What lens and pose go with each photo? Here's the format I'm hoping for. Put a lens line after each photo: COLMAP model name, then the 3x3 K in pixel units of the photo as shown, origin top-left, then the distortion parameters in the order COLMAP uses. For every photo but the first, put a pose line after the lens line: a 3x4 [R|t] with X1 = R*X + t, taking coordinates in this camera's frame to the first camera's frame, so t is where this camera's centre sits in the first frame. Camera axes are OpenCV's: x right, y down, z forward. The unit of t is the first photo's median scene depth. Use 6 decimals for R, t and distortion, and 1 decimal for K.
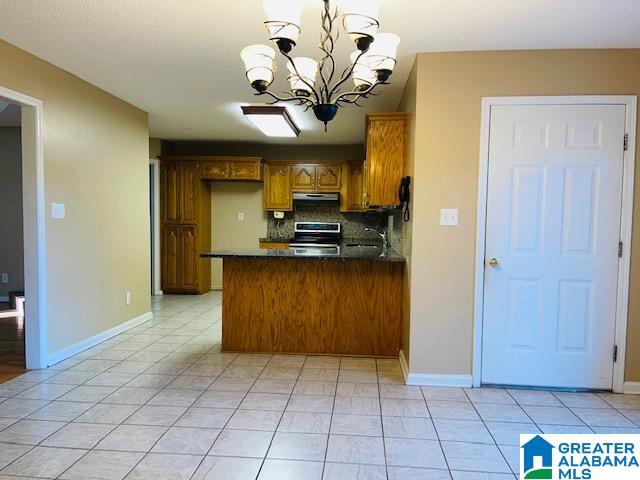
lens RADIAL K [[485.4, 0, 320.0], [0, 485.4, 240.0], [0, 0, 1]] dist [0.026928, -0.001187]
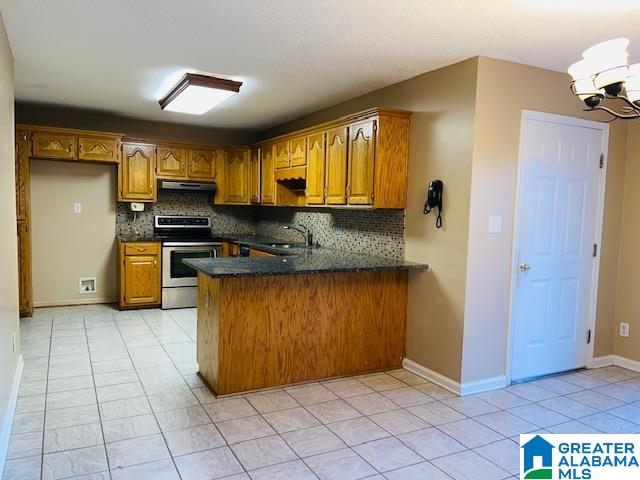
lens RADIAL K [[485.4, 0, 320.0], [0, 485.4, 240.0], [0, 0, 1]] dist [0.026928, -0.001187]
pose [[0.843709, -0.029377, 0.535996, -0.478490], [0.008969, 0.999134, 0.040642, -0.048769], [-0.536725, -0.029483, 0.843242, 0.277403]]
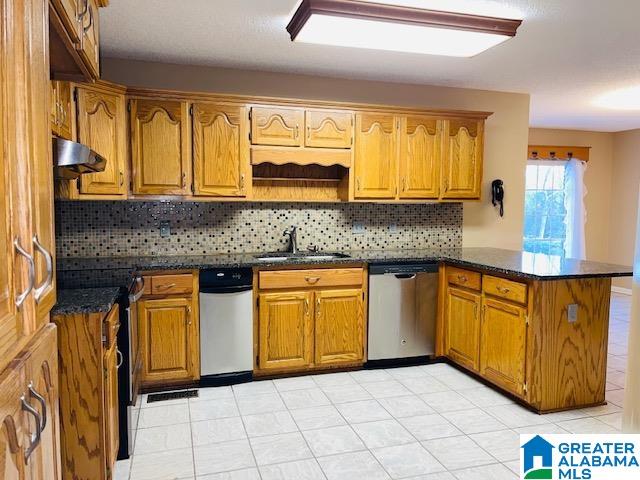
lens RADIAL K [[485.4, 0, 320.0], [0, 485.4, 240.0], [0, 0, 1]] dist [0.026928, -0.001187]
pose [[-0.366537, -0.087820, 0.926250, -0.722988], [0.030577, 0.993861, 0.106330, -0.110192], [-0.929901, 0.067296, -0.361601, 1.672484]]
